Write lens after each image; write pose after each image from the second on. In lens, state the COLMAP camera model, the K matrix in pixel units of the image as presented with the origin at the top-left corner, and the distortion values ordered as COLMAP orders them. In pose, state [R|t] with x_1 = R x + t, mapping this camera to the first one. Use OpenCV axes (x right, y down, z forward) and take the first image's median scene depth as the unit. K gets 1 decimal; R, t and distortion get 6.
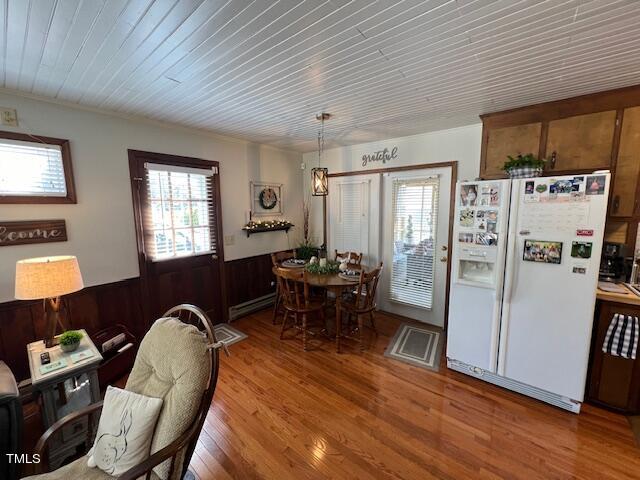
lens RADIAL K [[254.9, 0, 319.2], [0, 254.9, 238.4], [0, 0, 1]] dist [-0.000568, 0.000084]
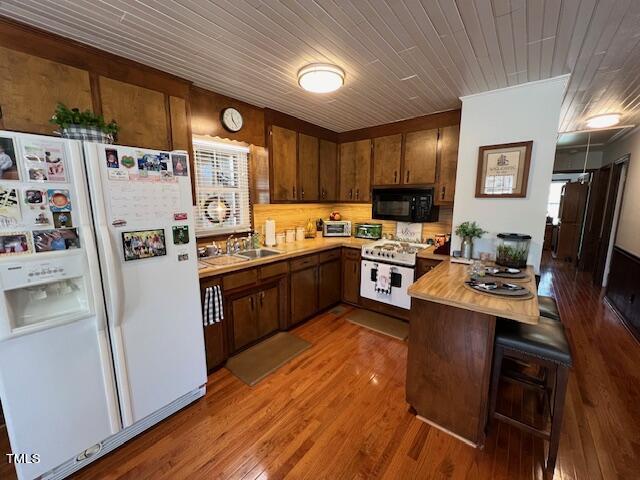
lens RADIAL K [[254.9, 0, 319.2], [0, 254.9, 238.4], [0, 0, 1]] dist [-0.000568, 0.000084]
pose [[0.004827, -0.143386, 0.989655, 0.092153], [0.122306, 0.982321, 0.141727, -0.011315], [-0.992481, 0.120356, 0.022279, 0.410441]]
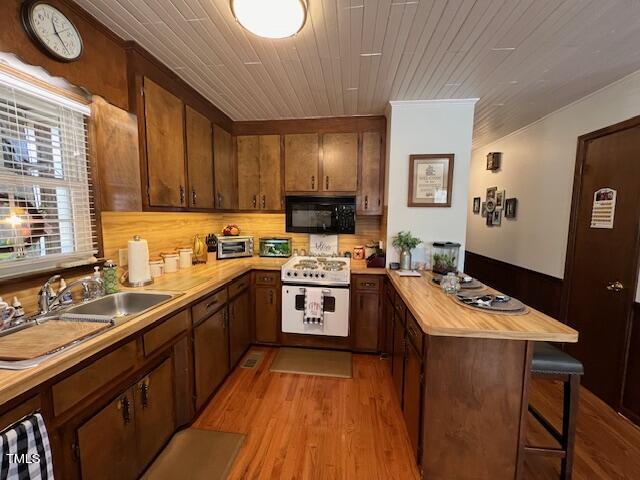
lens RADIAL K [[254.9, 0, 319.2], [0, 254.9, 238.4], [0, 0, 1]] dist [-0.000568, 0.000084]
pose [[-0.534575, -0.076915, 0.841614, 0.522955], [0.099697, 0.983157, 0.153176, -0.016139], [-0.839220, 0.165791, -0.517903, 0.647027]]
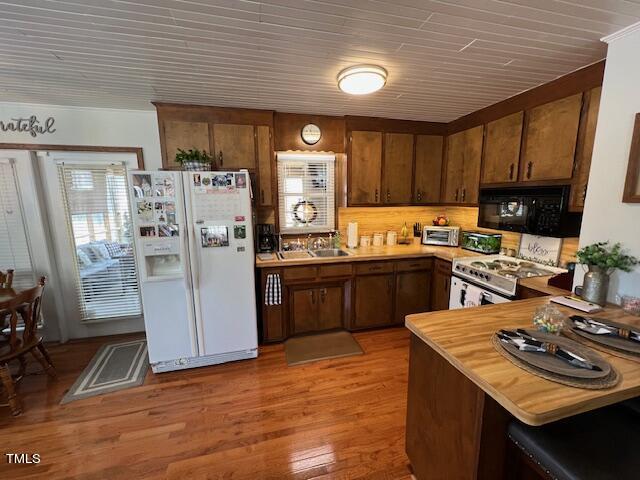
lens RADIAL K [[254.9, 0, 319.2], [0, 254.9, 238.4], [0, 0, 1]] dist [-0.000568, 0.000084]
pose [[0.603273, -0.122484, 0.788073, 0.233641], [0.103712, 0.991794, 0.074755, 0.018388], [-0.790763, 0.036636, 0.611026, -0.063294]]
